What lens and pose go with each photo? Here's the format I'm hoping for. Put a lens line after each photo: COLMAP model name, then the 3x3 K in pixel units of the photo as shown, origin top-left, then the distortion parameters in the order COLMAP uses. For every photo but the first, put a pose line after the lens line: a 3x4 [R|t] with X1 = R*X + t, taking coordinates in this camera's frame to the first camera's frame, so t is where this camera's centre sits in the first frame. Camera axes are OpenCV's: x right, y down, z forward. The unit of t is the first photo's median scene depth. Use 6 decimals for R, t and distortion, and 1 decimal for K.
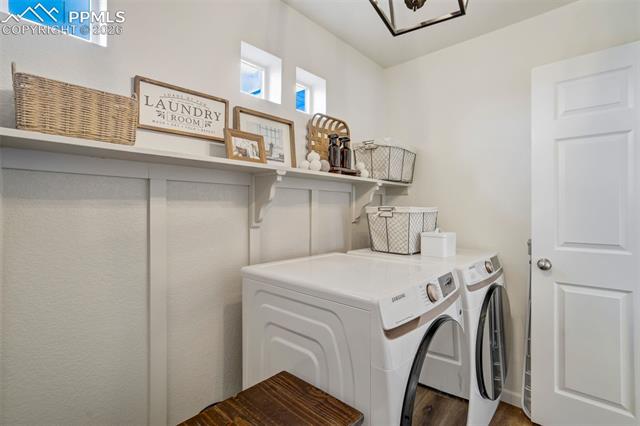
lens RADIAL K [[301.5, 0, 320.4], [0, 301.5, 210.4], [0, 0, 1]] dist [-0.033448, 0.016468]
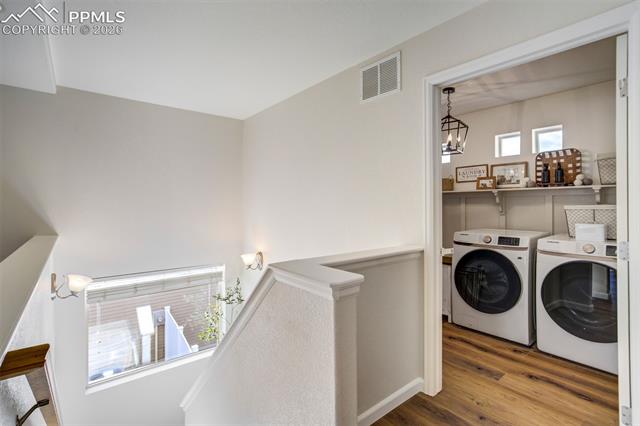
lens RADIAL K [[301.5, 0, 315.6], [0, 301.5, 204.4], [0, 0, 1]] dist [-0.033448, 0.016468]
pose [[-0.120335, -0.003978, -0.992725, 2.269102], [0.007157, 0.999963, -0.004875, -0.024056], [0.992708, -0.007691, -0.120302, -0.129590]]
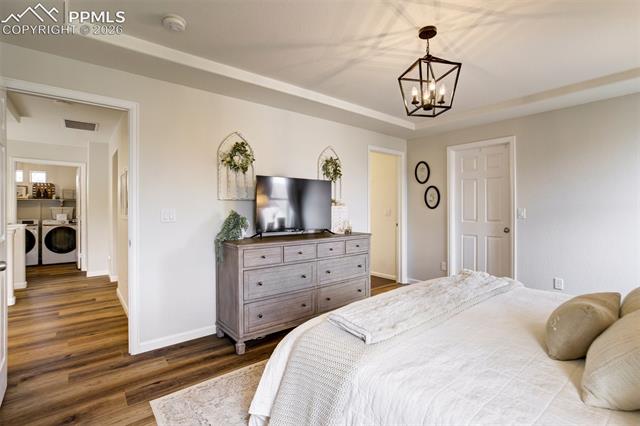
lens RADIAL K [[301.5, 0, 320.9], [0, 301.5, 209.0], [0, 0, 1]] dist [-0.033448, 0.016468]
pose [[0.991939, -0.004045, -0.126652, 4.882057], [0.005036, 0.999959, 0.007503, -0.002808], [0.126617, -0.008080, 0.991919, -2.733969]]
